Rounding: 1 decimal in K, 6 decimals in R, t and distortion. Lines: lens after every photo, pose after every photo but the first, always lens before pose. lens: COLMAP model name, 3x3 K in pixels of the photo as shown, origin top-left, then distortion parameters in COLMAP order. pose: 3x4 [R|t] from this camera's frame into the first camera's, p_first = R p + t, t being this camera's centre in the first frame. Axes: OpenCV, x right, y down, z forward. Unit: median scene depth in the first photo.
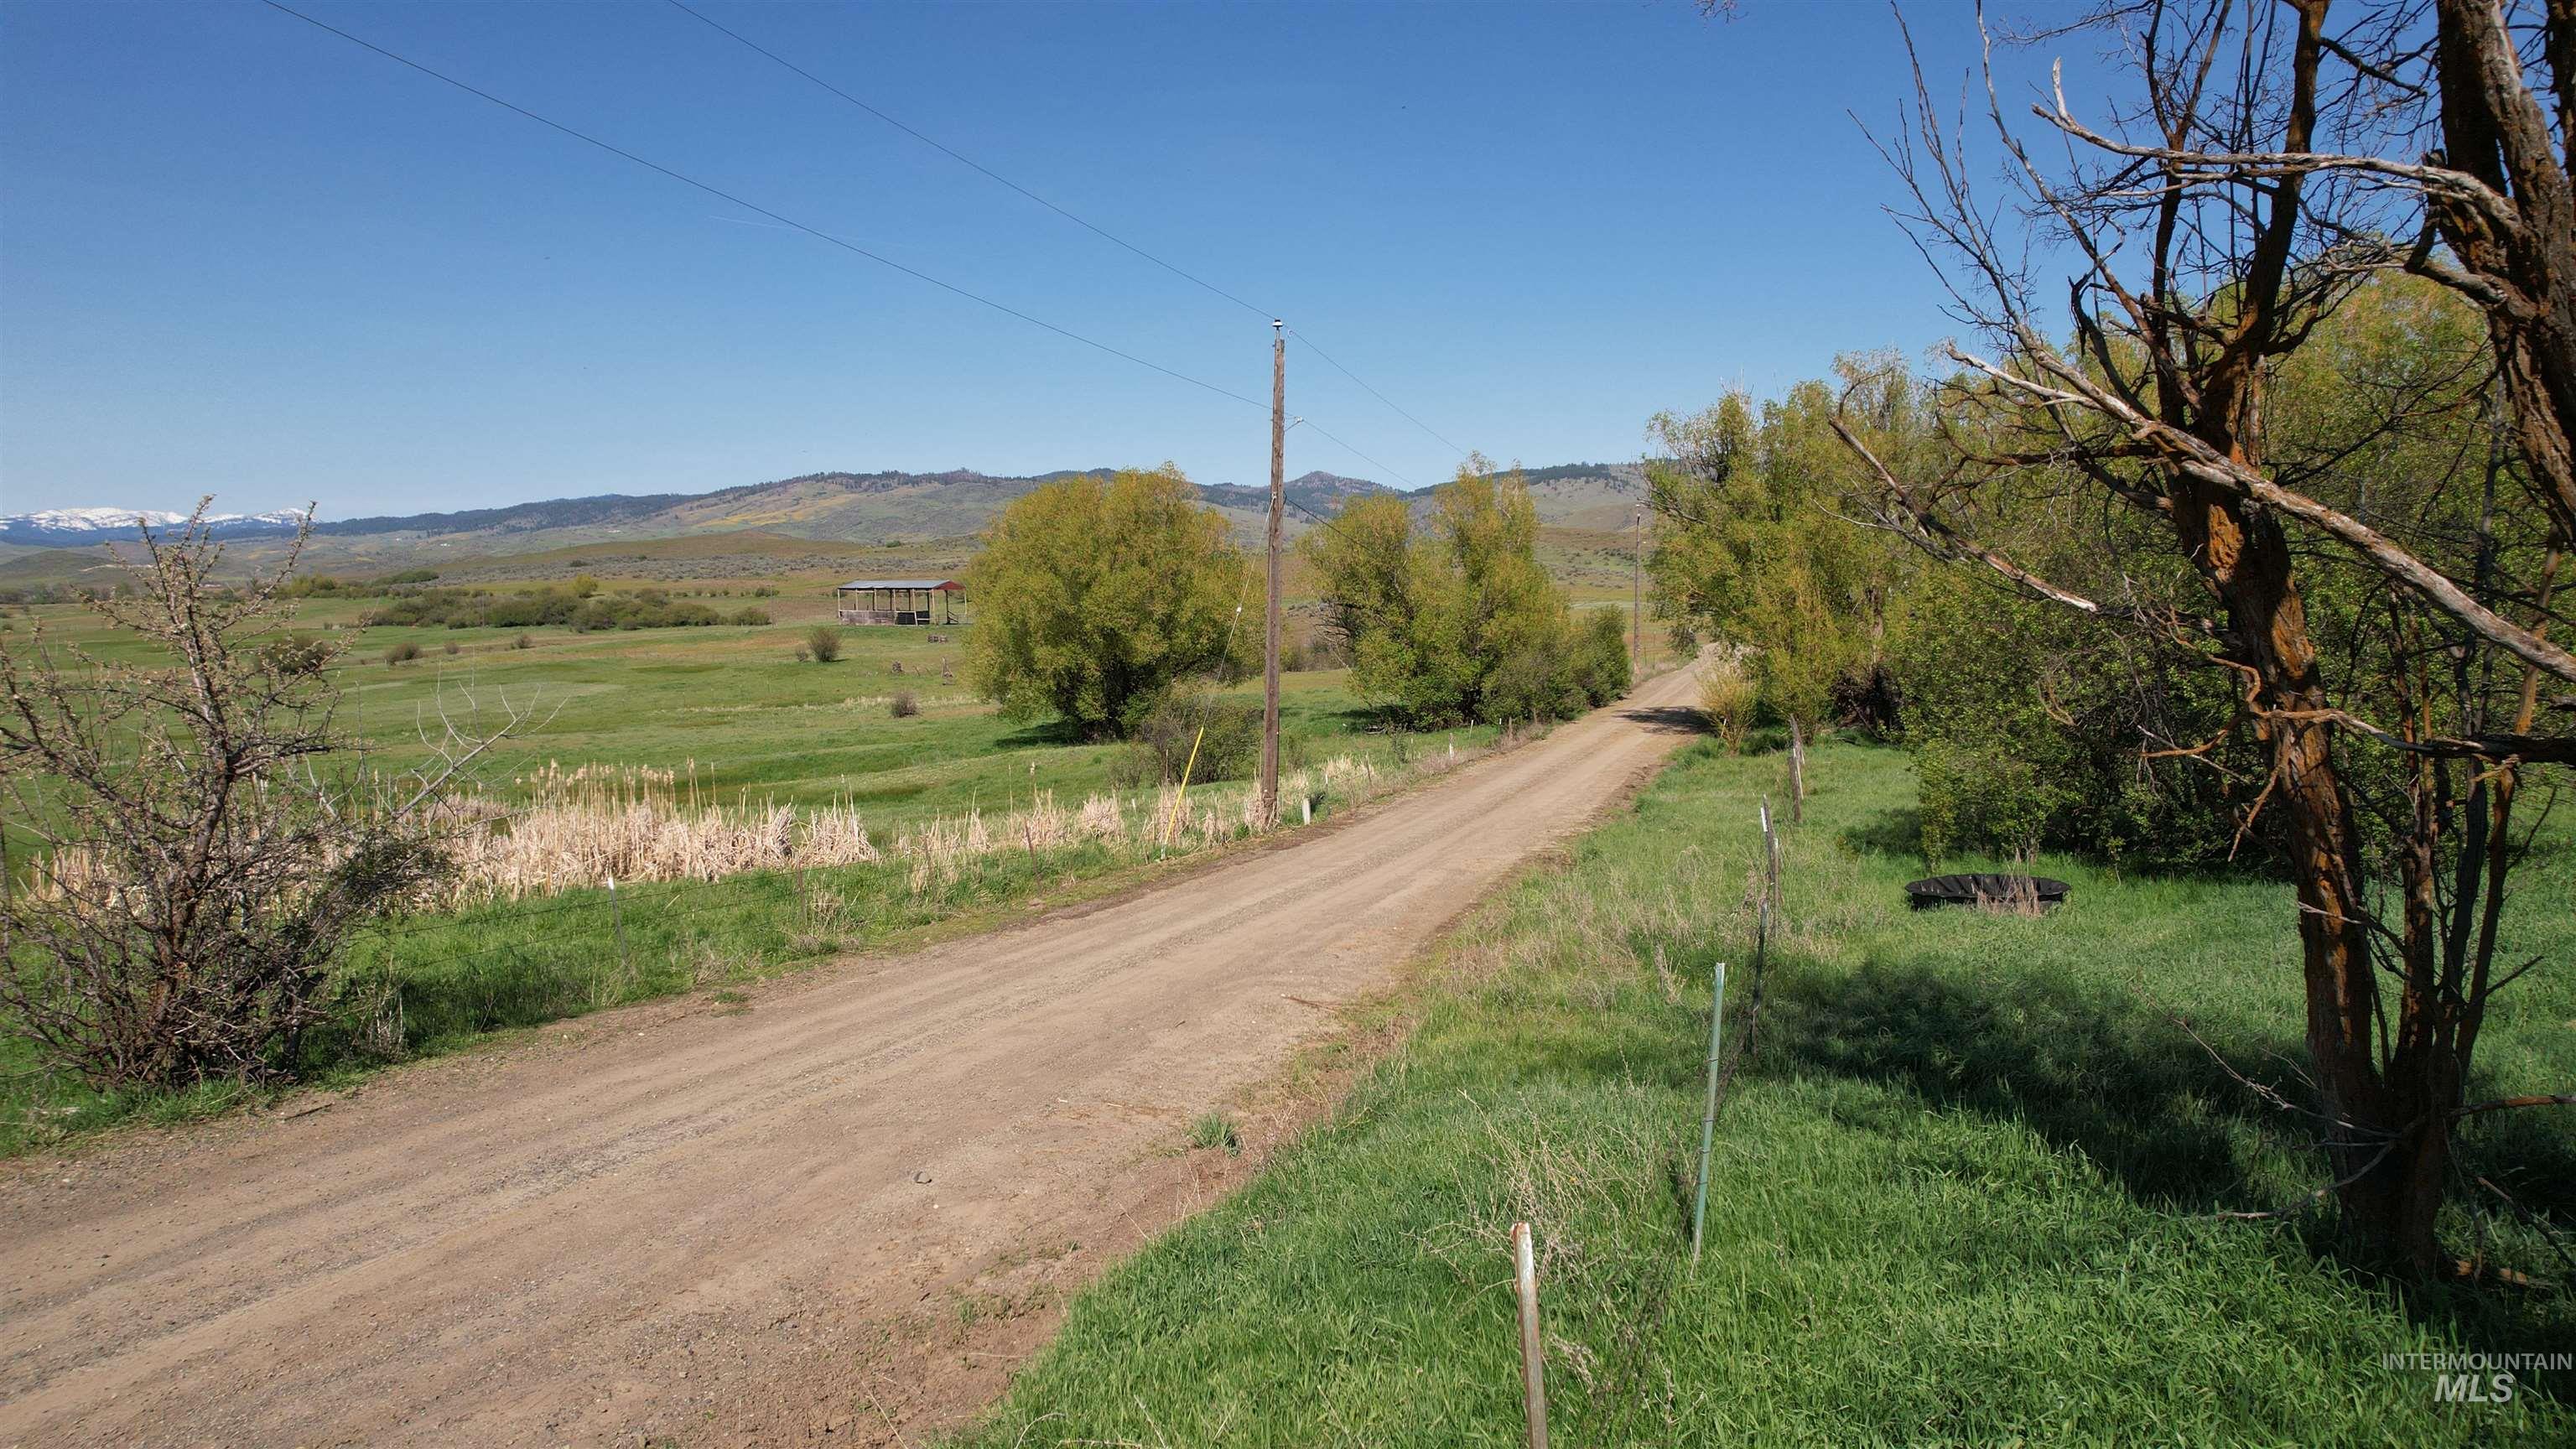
lens RADIAL K [[1640.7, 0, 1291.2], [0, 1640.7, 741.8], [0, 0, 1]] dist [-0.076786, 0.067548]
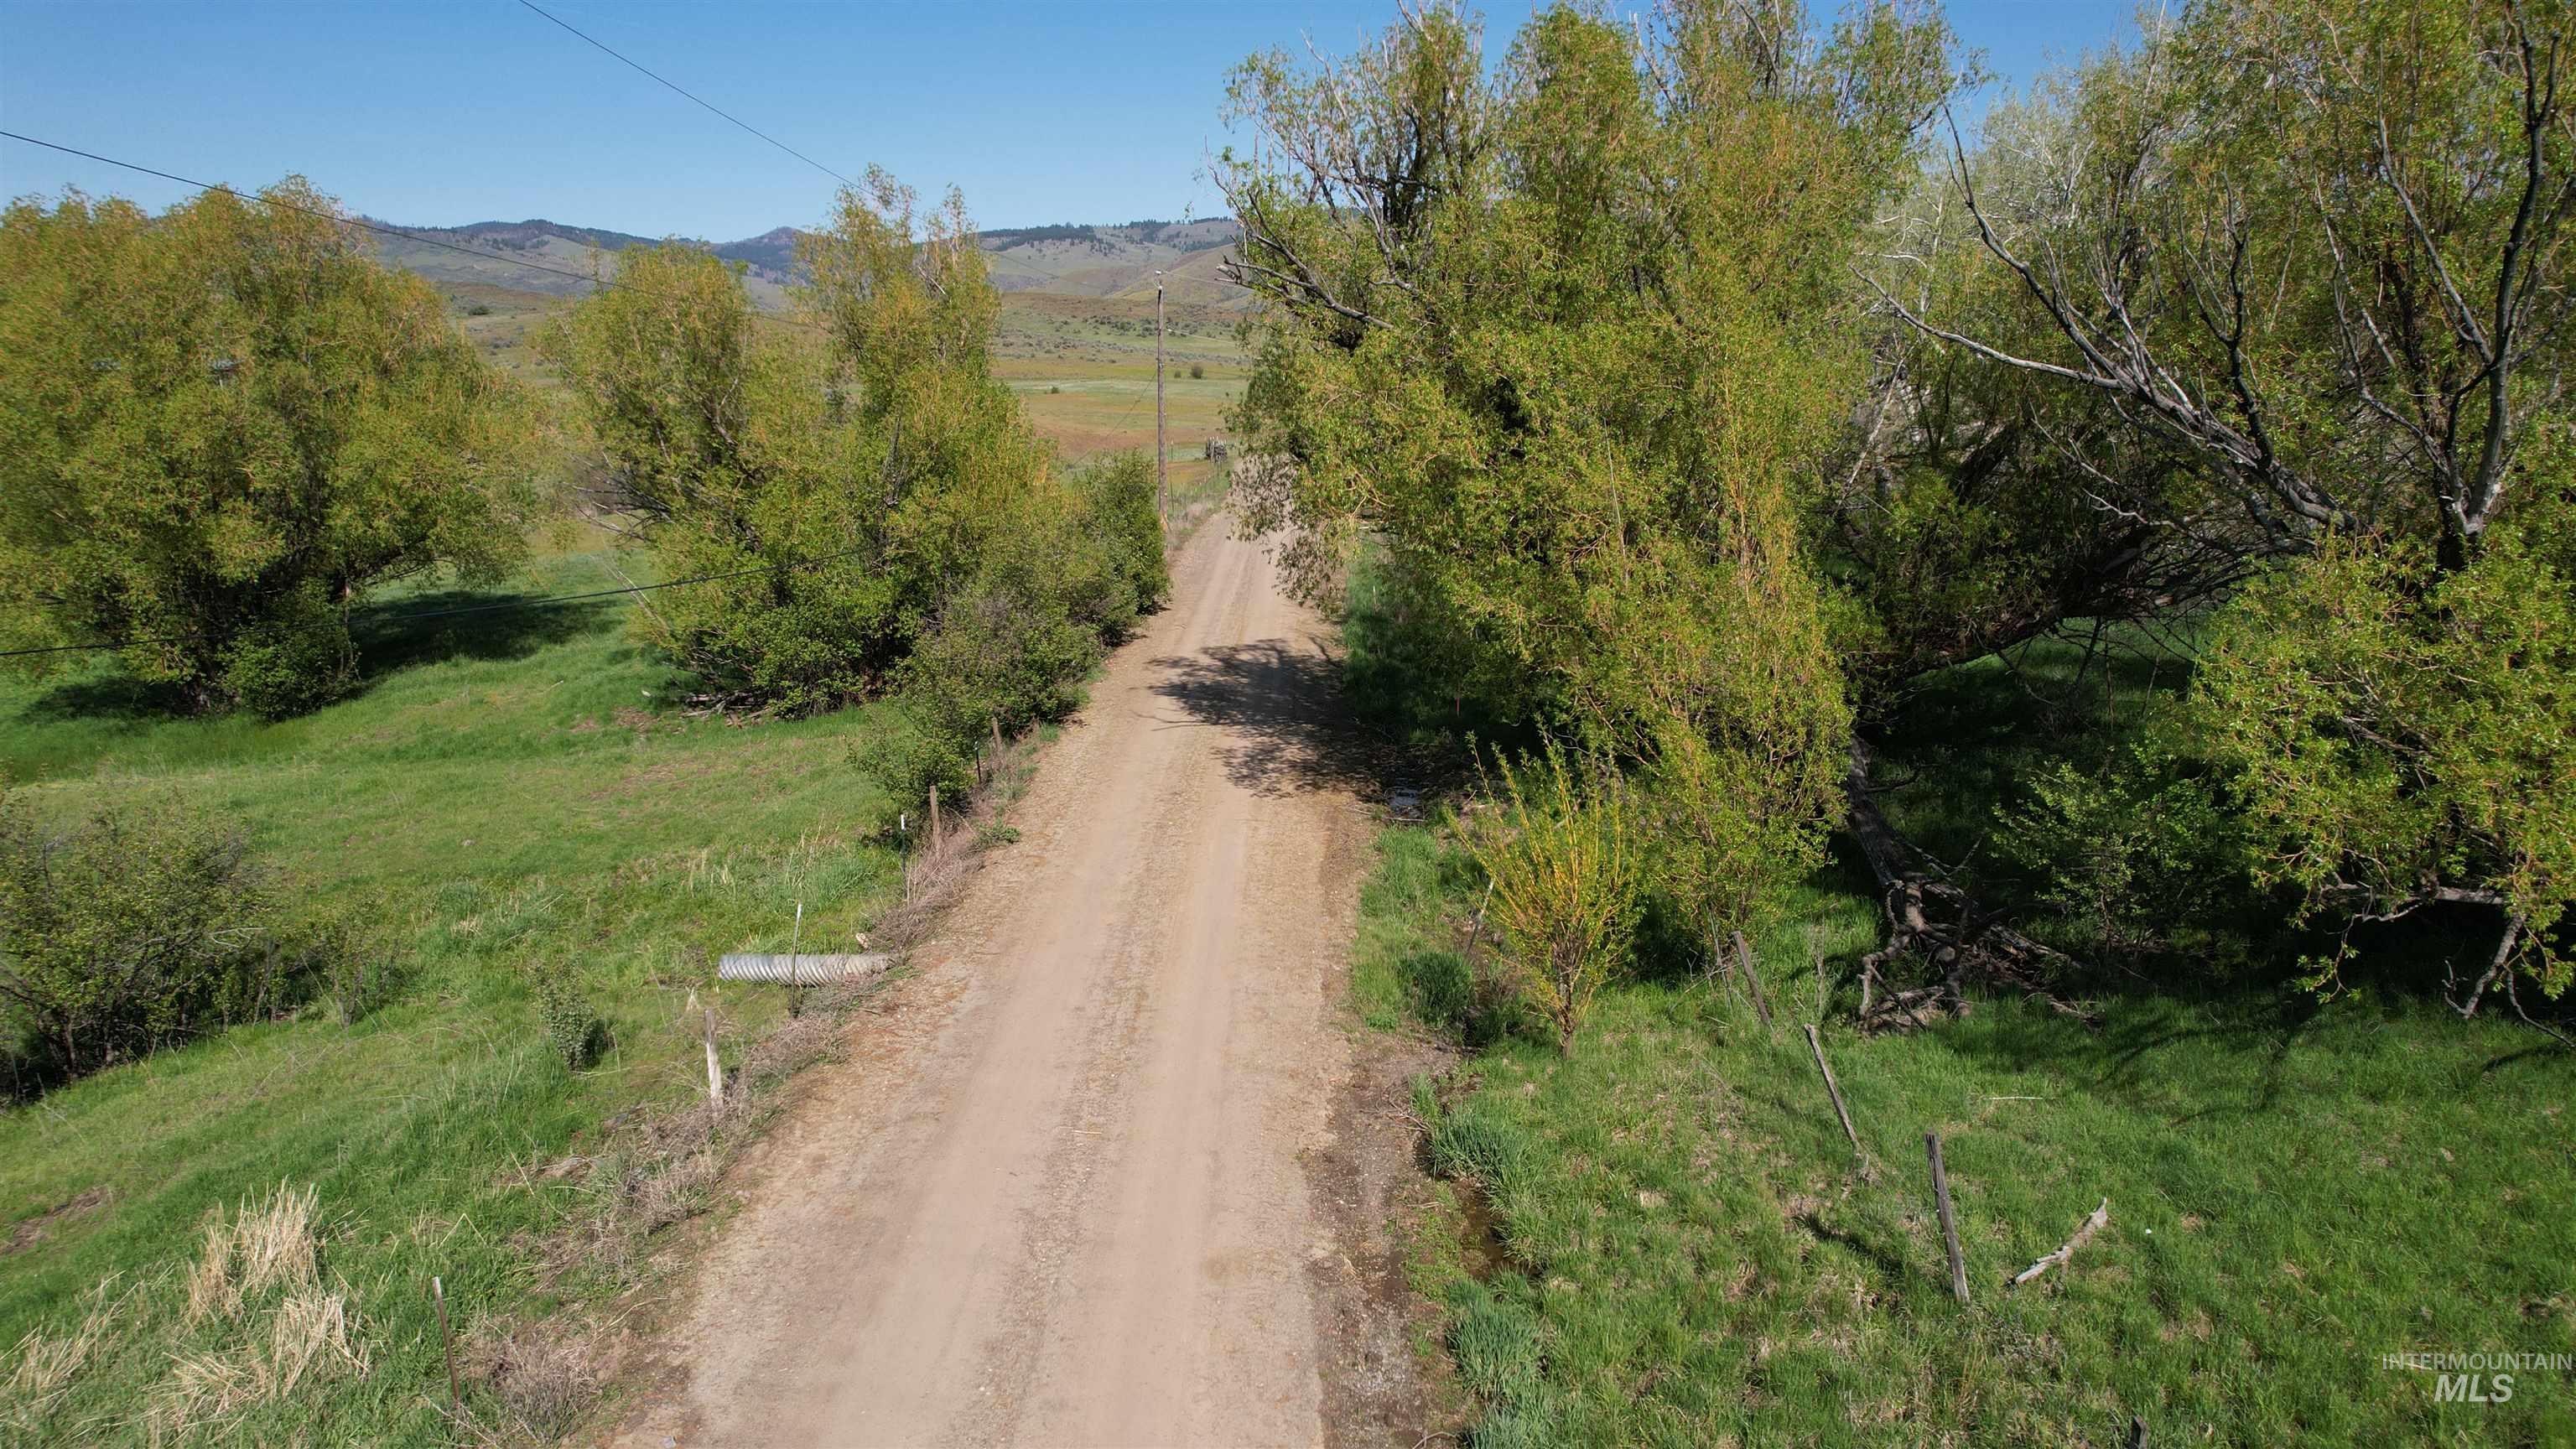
lens RADIAL K [[1640.7, 0, 1291.2], [0, 1640.7, 741.8], [0, 0, 1]] dist [-0.076786, 0.067548]
pose [[0.953518, -0.063408, 0.294589, 0.206020], [0.021787, 0.989559, 0.142474, -0.176257], [-0.300547, -0.129434, 0.944944, 1.199056]]
